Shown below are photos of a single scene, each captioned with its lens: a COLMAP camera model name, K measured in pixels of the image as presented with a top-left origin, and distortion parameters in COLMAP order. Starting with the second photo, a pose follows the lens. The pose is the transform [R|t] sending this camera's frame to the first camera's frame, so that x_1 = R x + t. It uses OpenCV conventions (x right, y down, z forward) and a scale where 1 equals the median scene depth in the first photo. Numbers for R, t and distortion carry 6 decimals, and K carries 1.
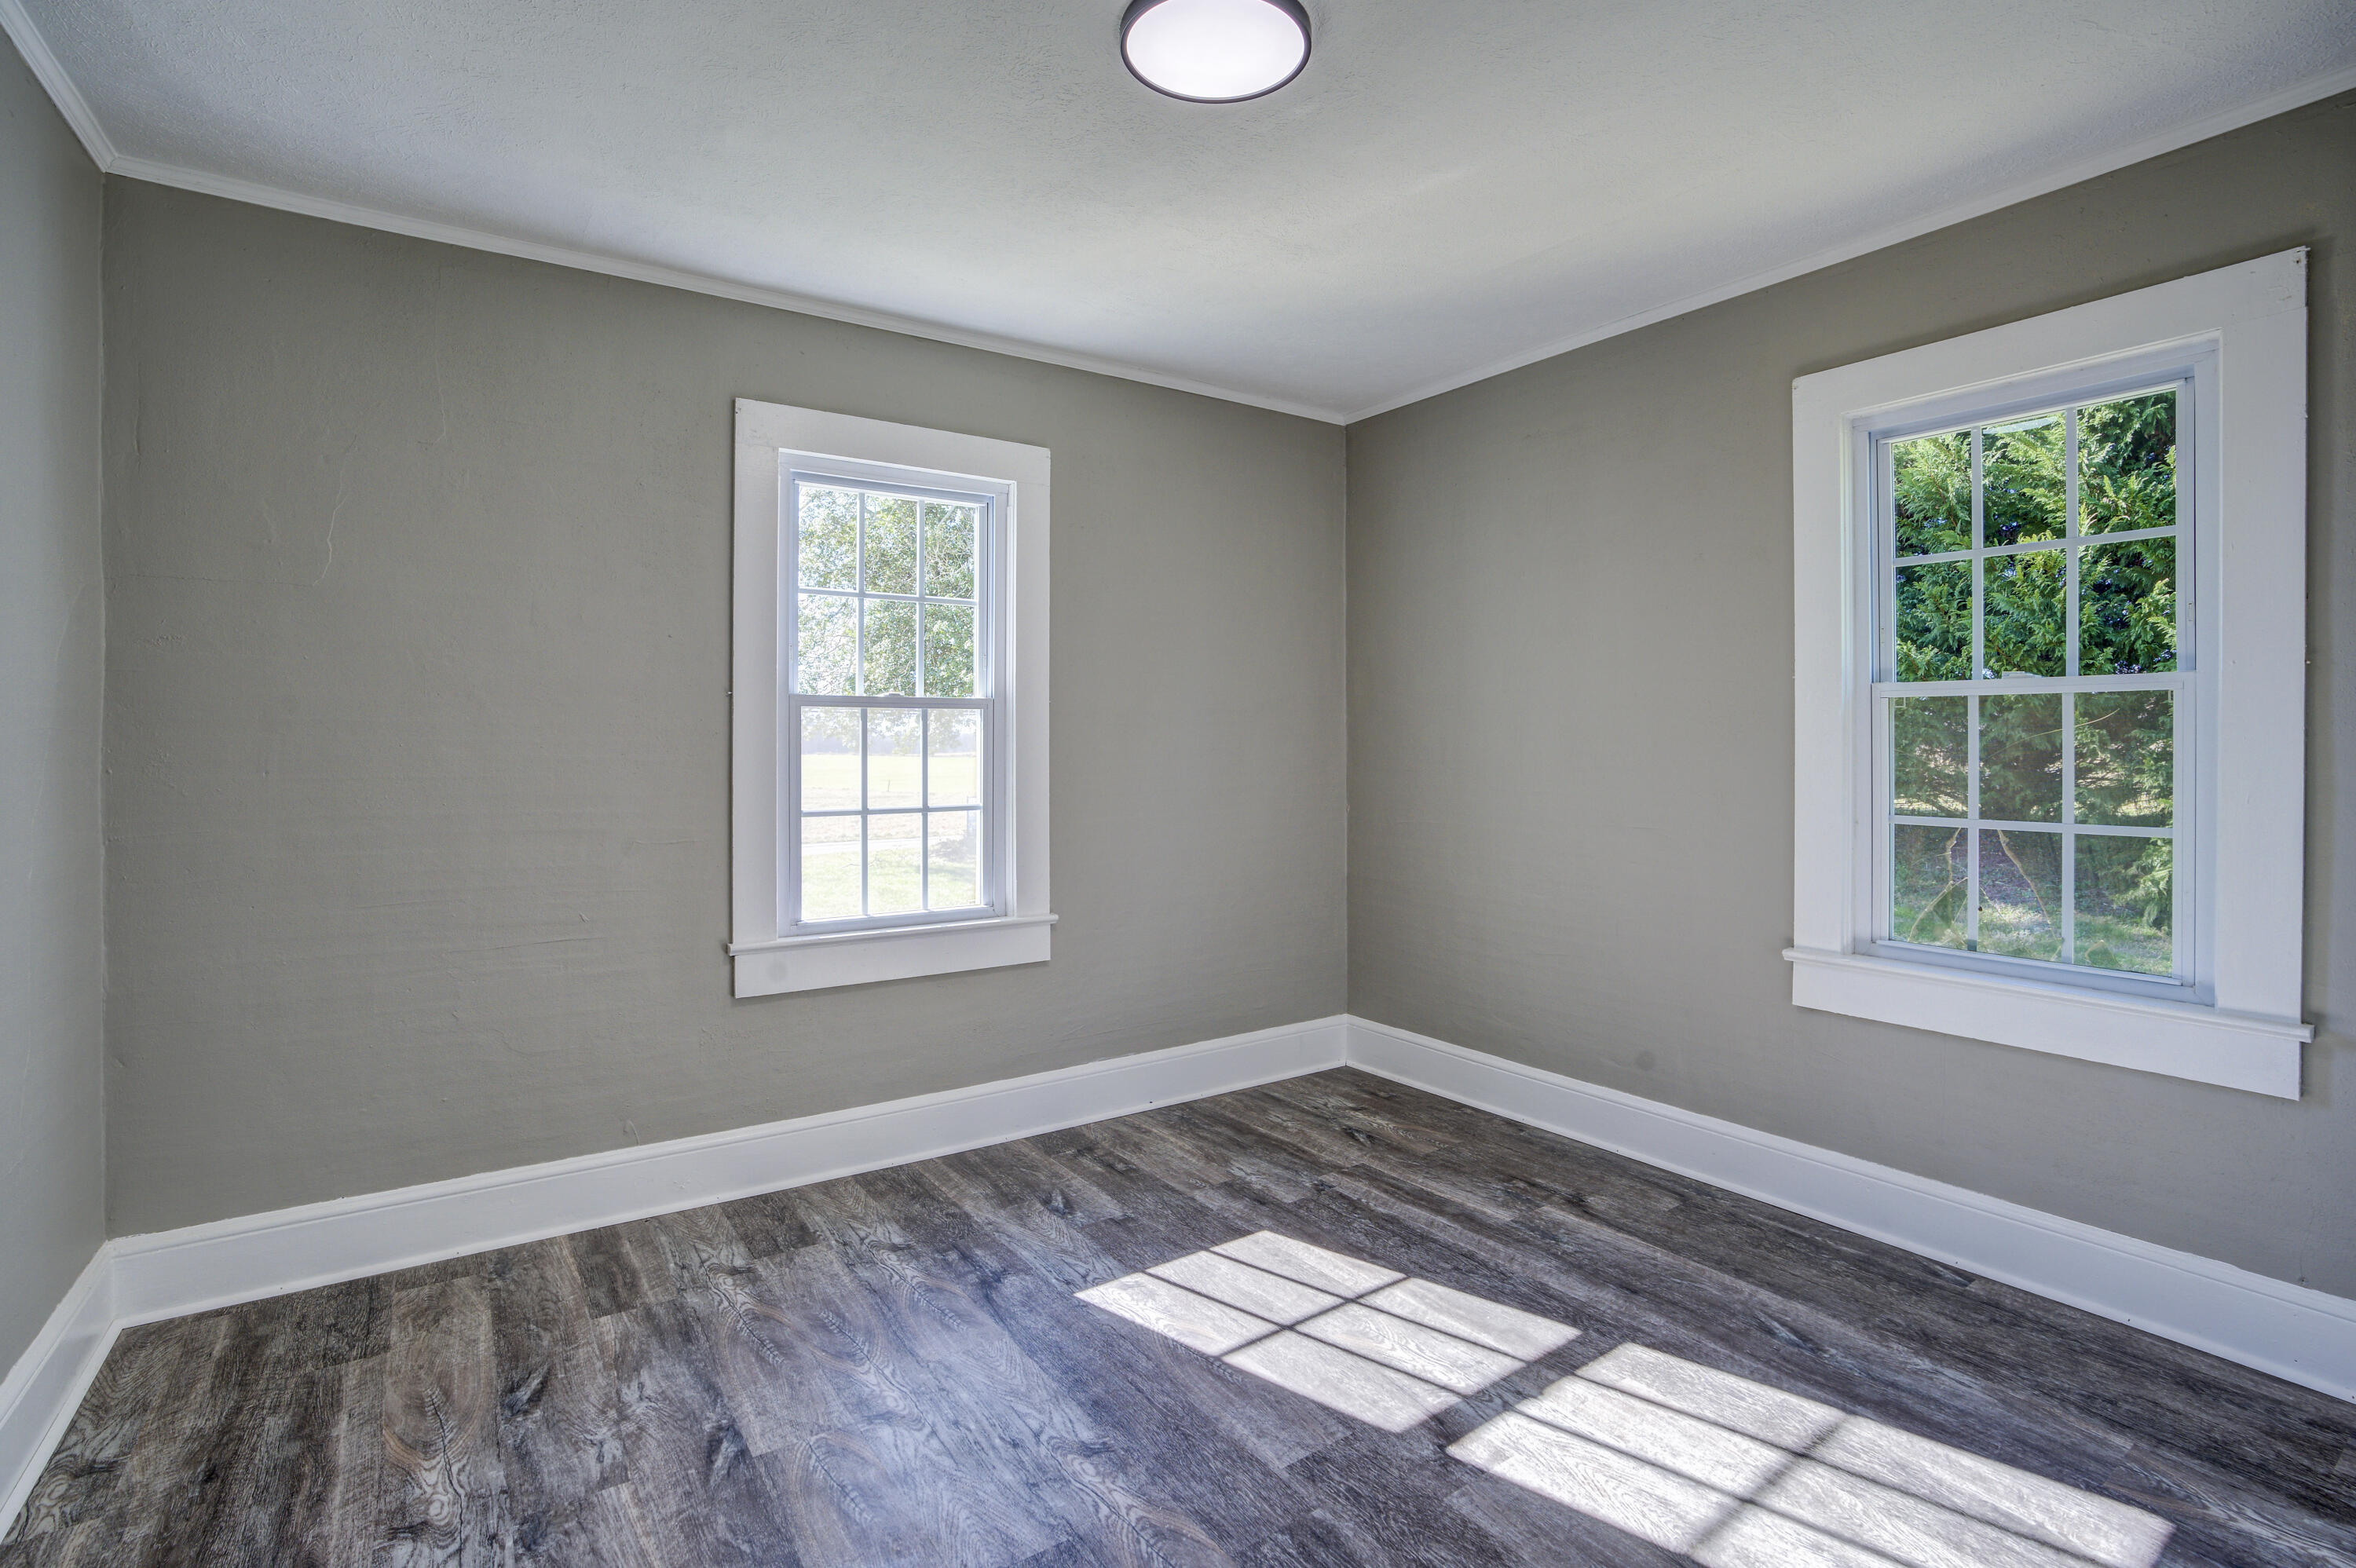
lens RADIAL K [[1104.6, 0, 1192.3], [0, 1104.6, 734.0], [0, 0, 1]] dist [-0.069494, 0.023422]
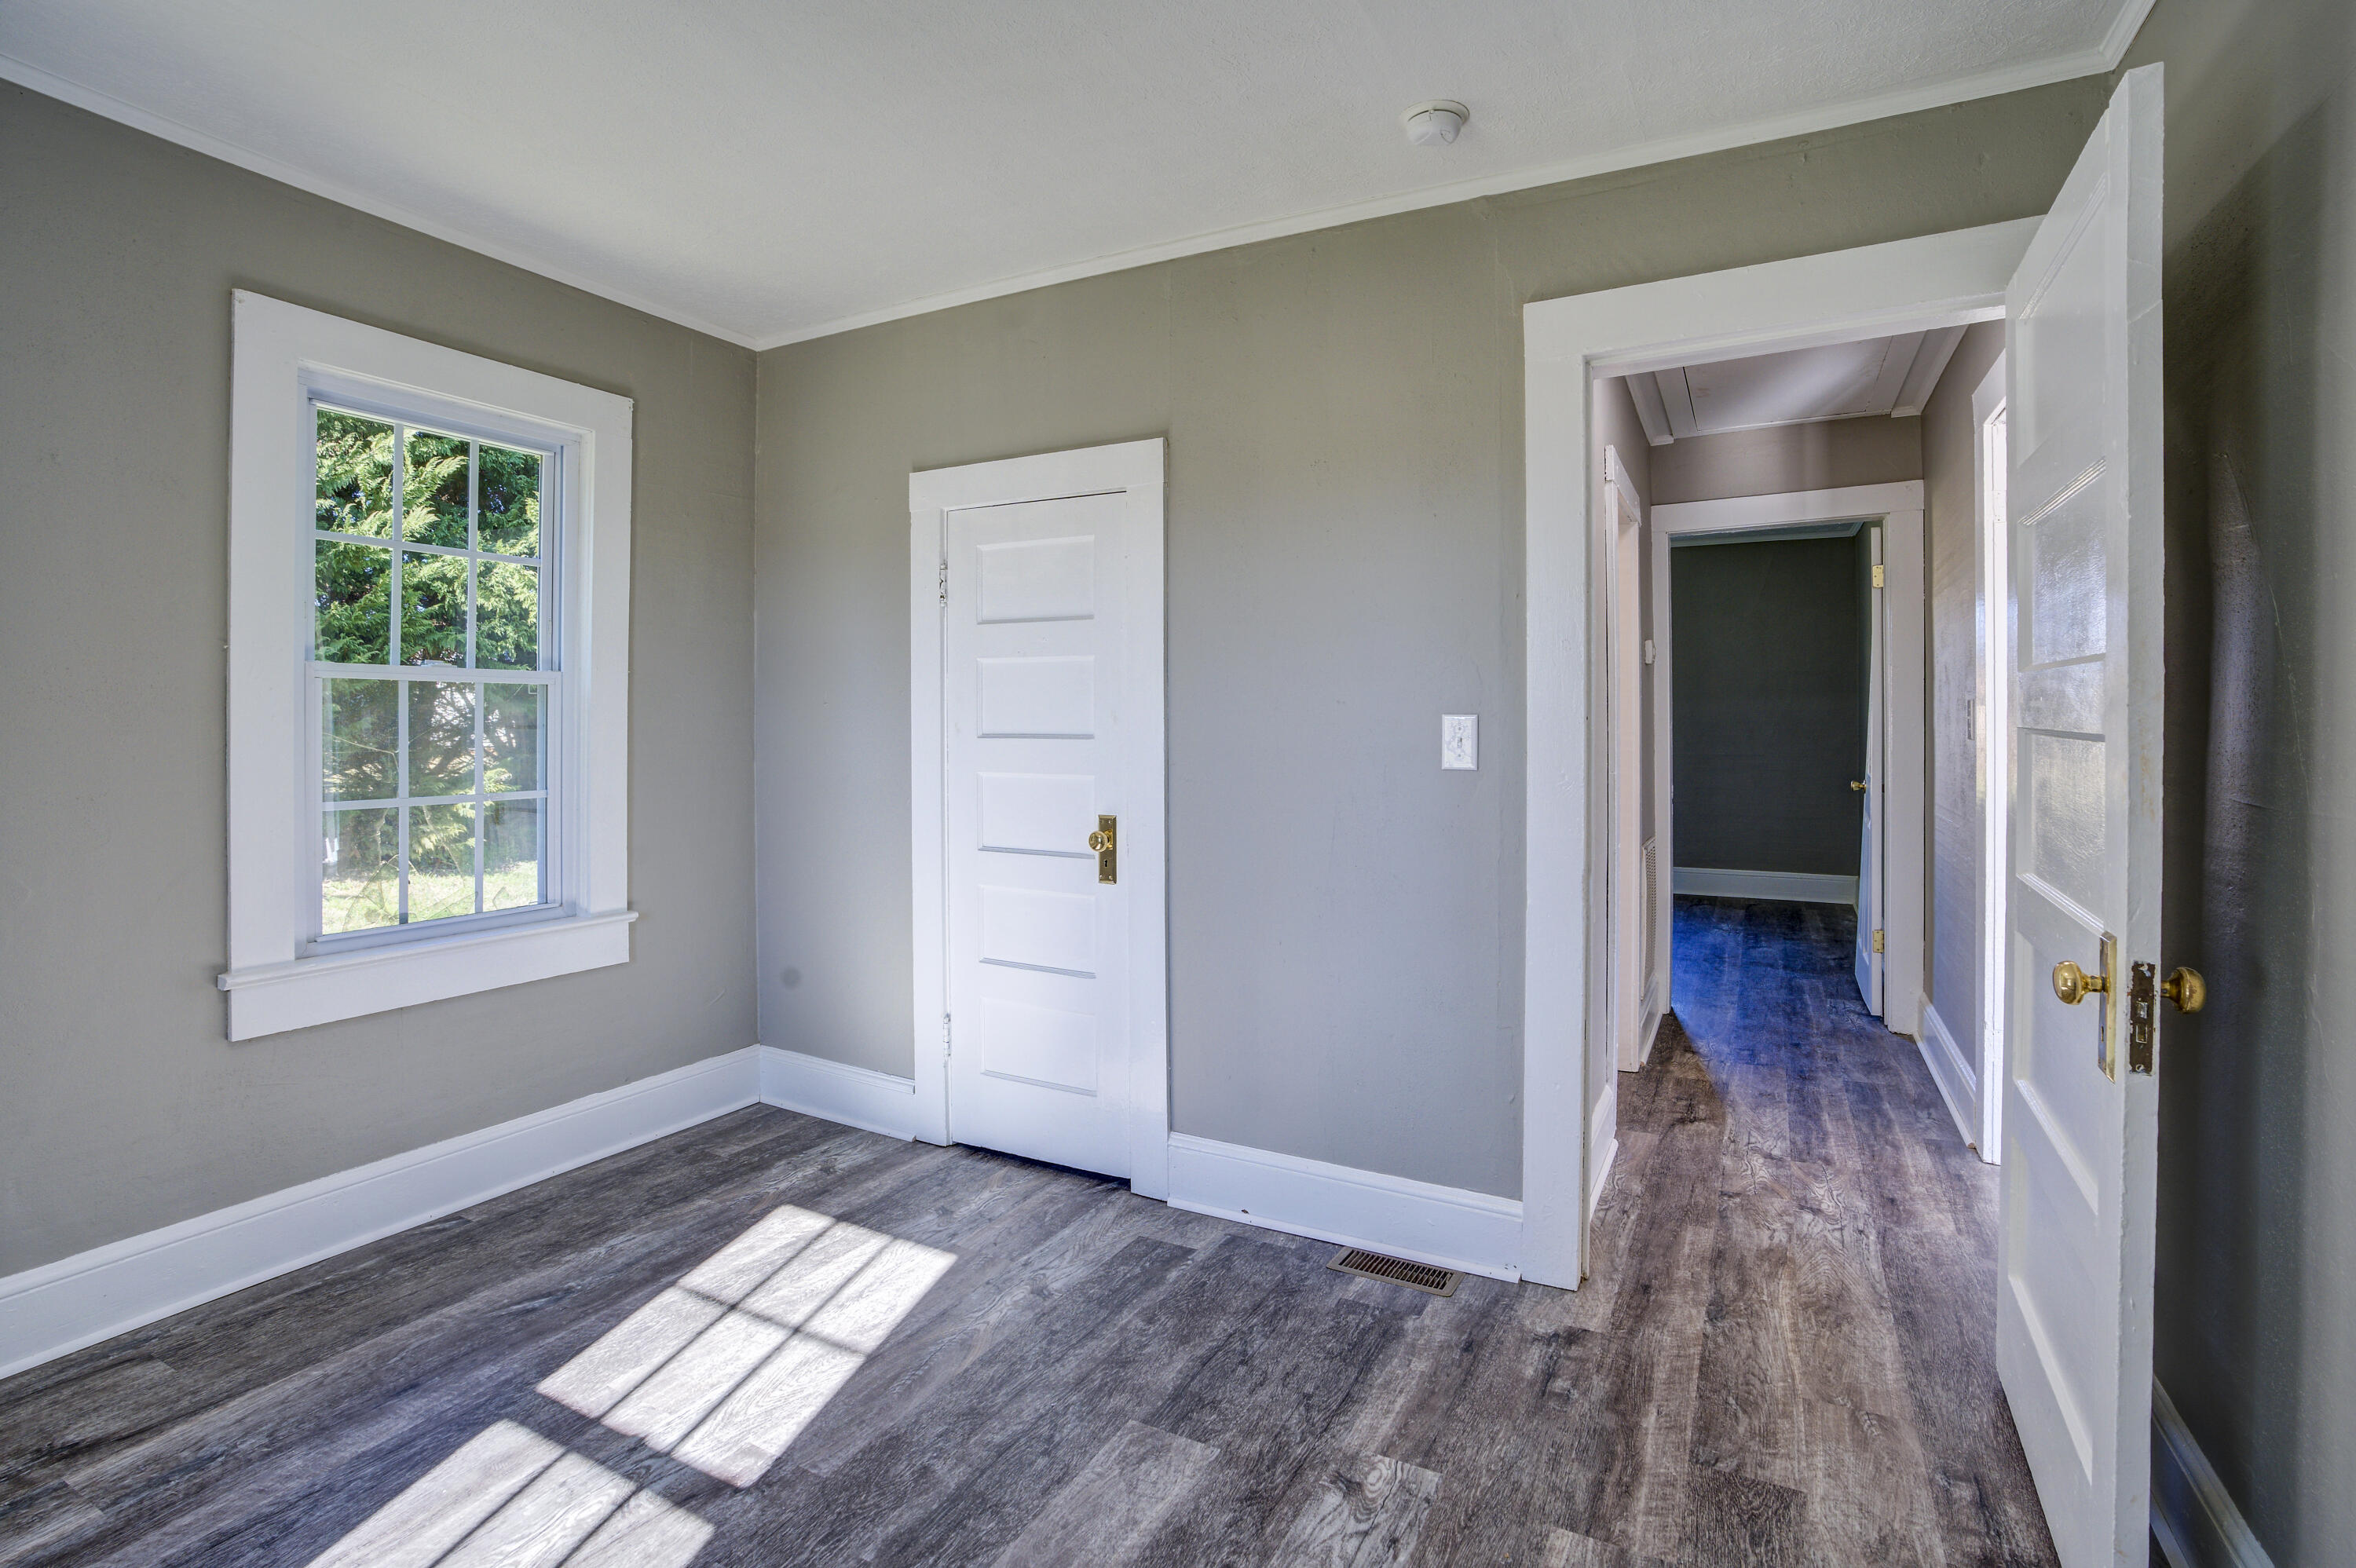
lens RADIAL K [[1104.6, 0, 1192.3], [0, 1104.6, 734.0], [0, 0, 1]] dist [-0.069494, 0.023422]
pose [[-0.456802, -0.010844, 0.889502, -0.654152], [-0.003132, 0.999939, 0.010581, 0.002834], [-0.889563, 0.002047, -0.456808, 0.931218]]
